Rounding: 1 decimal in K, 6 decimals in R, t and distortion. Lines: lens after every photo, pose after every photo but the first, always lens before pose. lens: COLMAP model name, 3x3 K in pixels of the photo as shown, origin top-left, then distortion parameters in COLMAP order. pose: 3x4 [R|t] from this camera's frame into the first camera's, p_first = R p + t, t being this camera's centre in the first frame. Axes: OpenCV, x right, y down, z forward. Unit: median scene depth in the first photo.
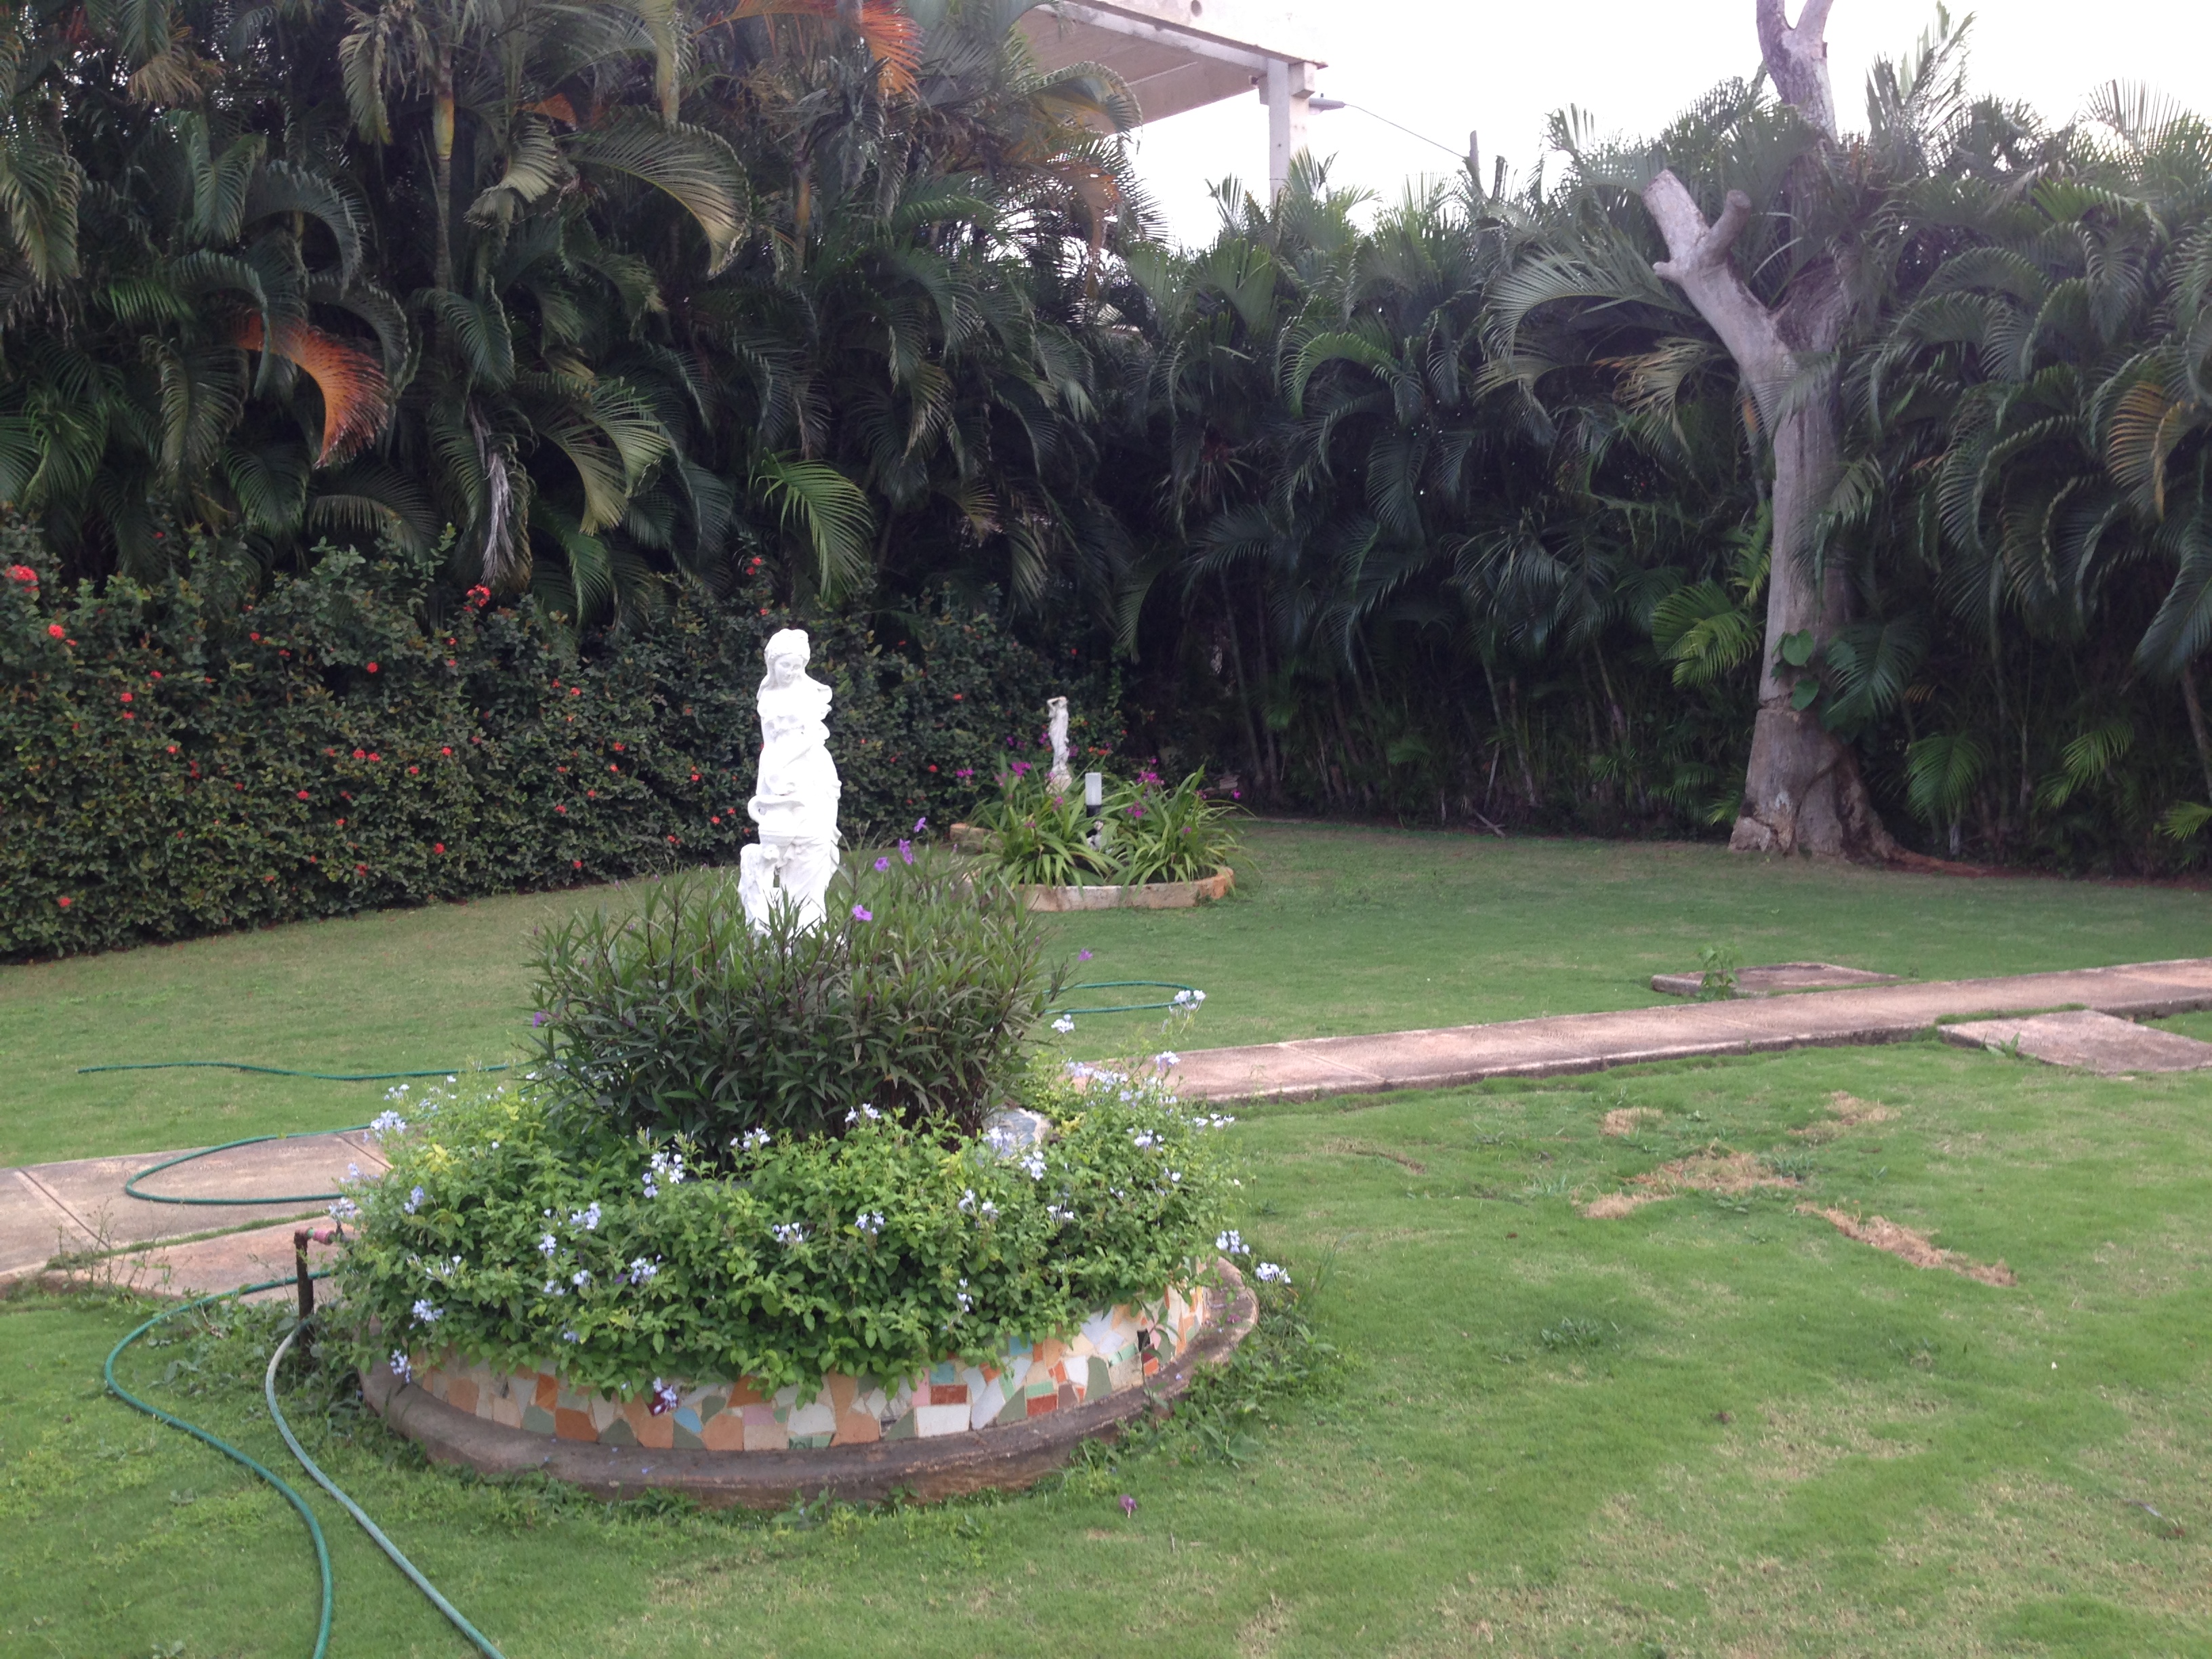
lens RADIAL K [[1998.5, 0, 1084.2], [0, 1998.5, 820.5], [0, 0, 1]] dist [0.115430, -0.186242]
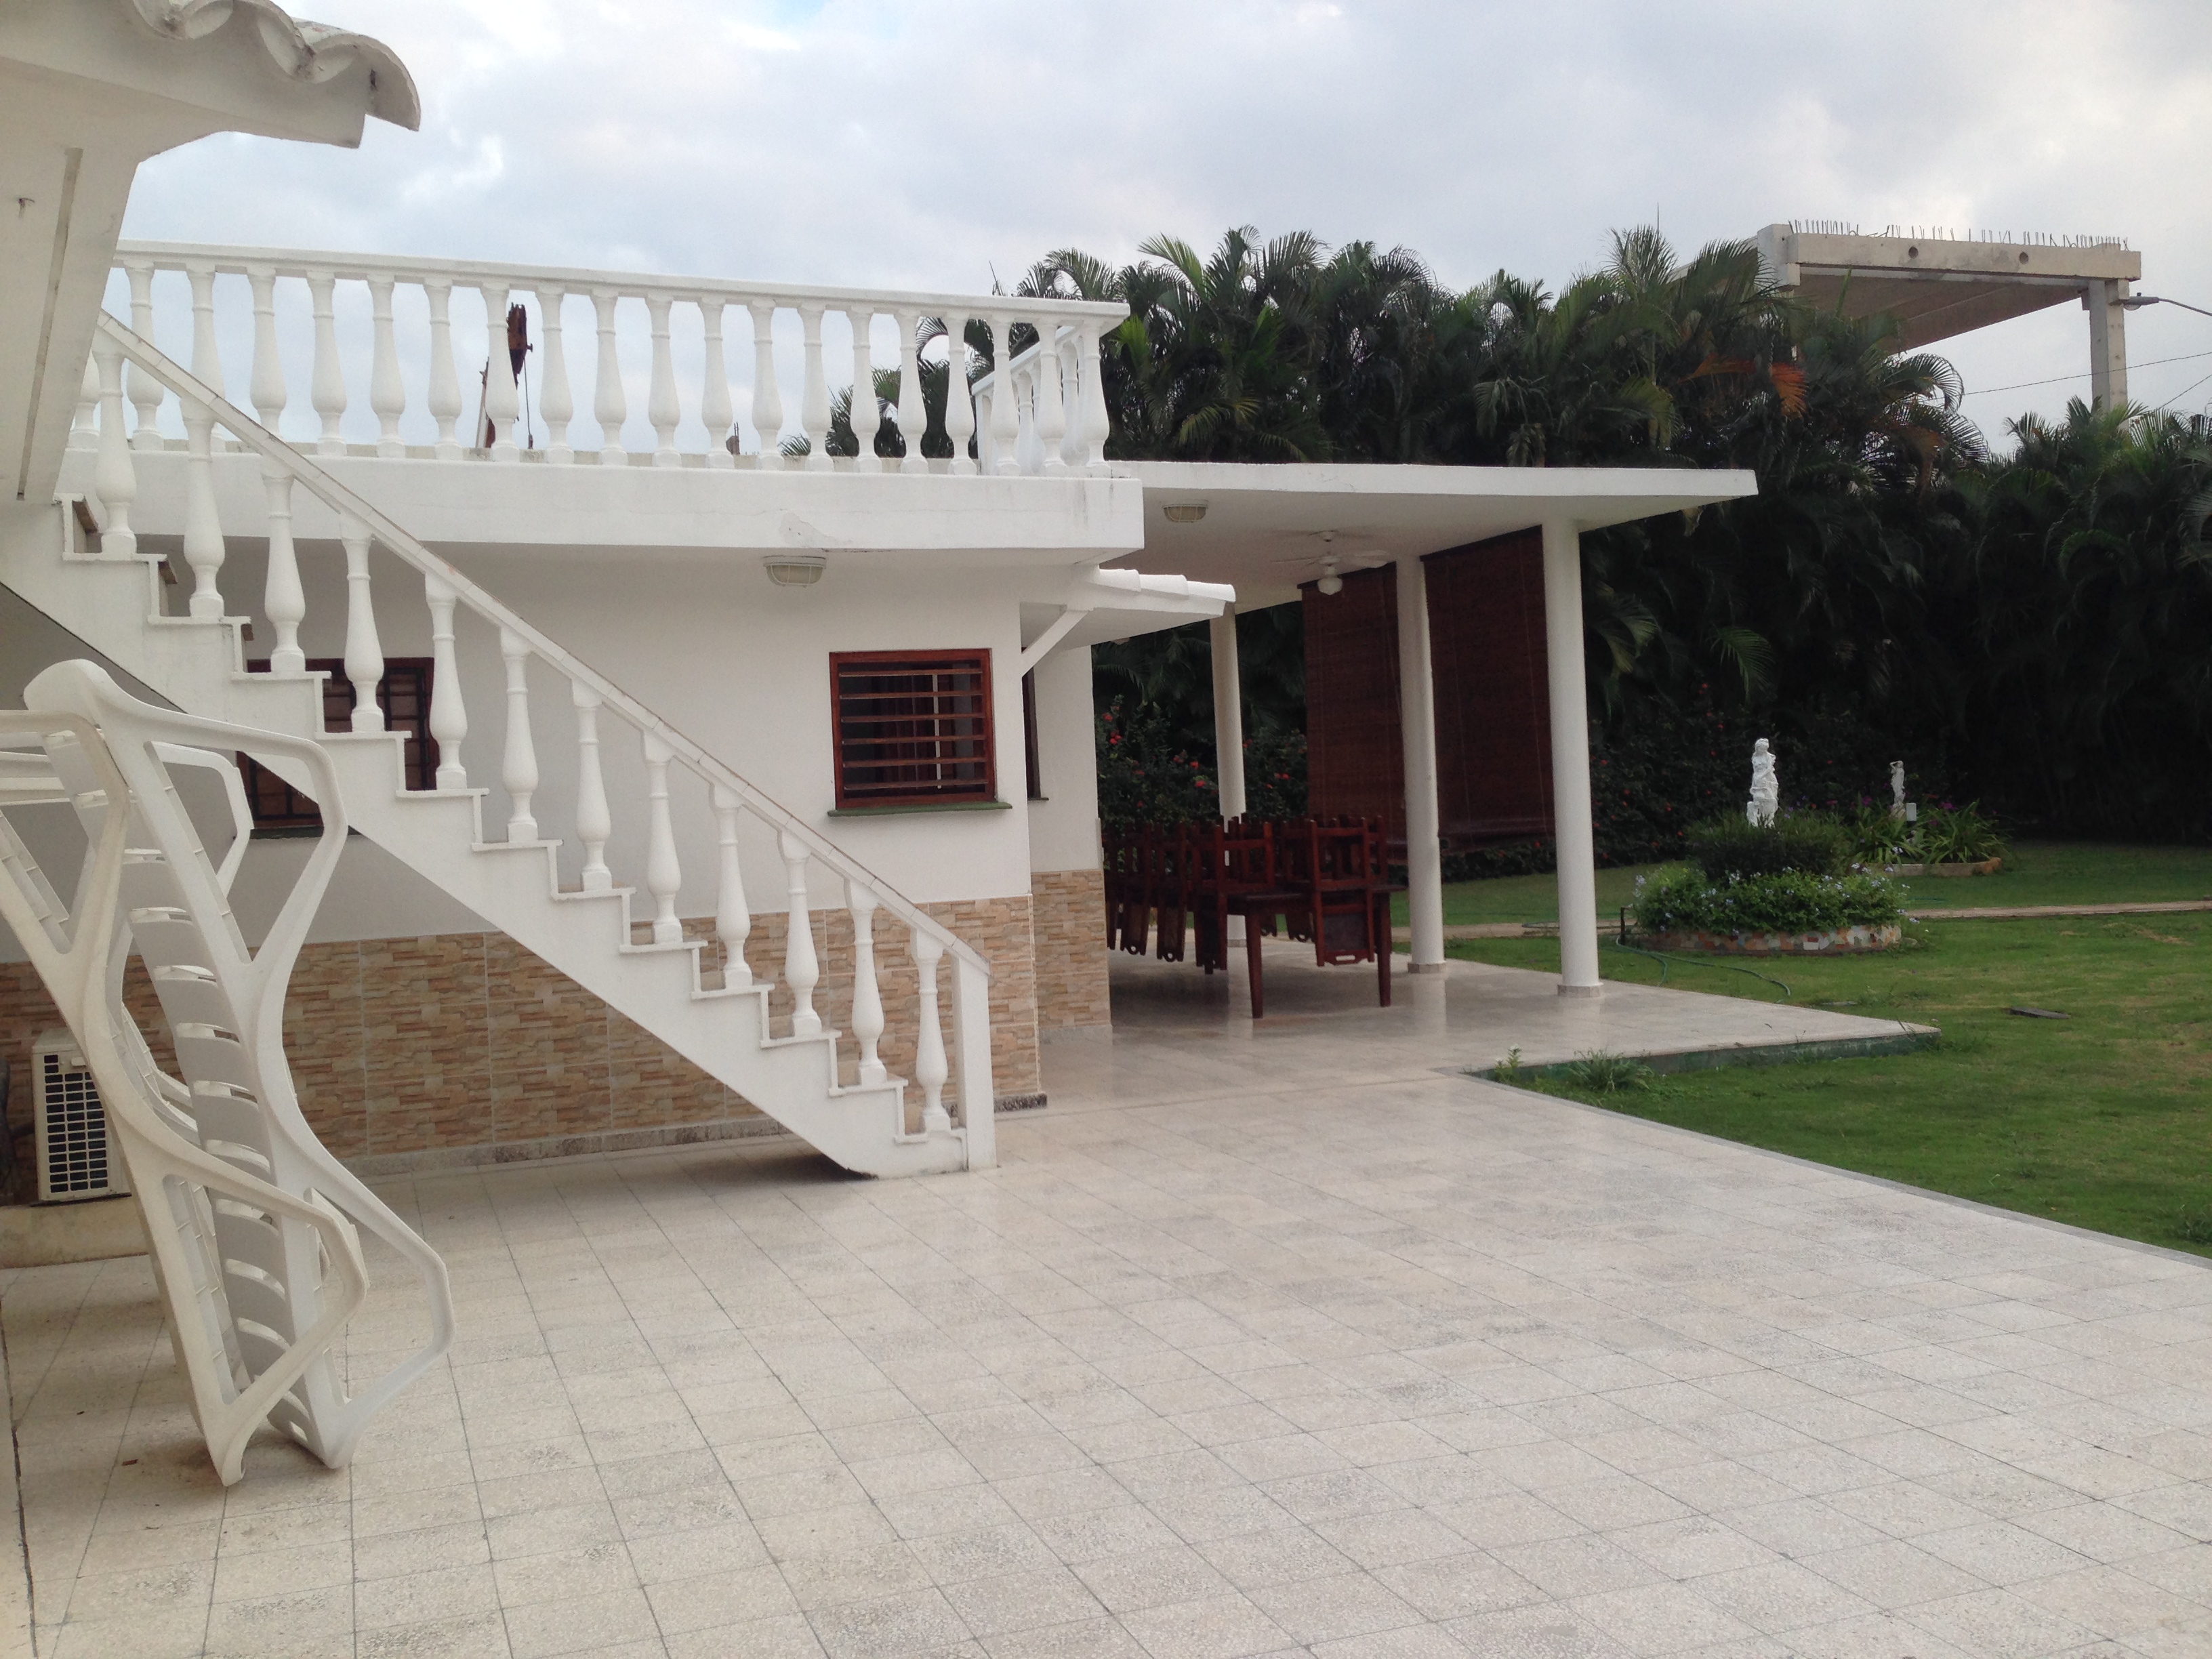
lens RADIAL K [[1998.5, 0, 1084.2], [0, 1998.5, 820.5], [0, 0, 1]] dist [0.115430, -0.186242]
pose [[0.911118, -0.004461, -0.412121, 0.069581], [-0.011236, 0.999301, -0.035659, 0.057826], [0.411992, 0.037121, 0.910431, -0.834114]]
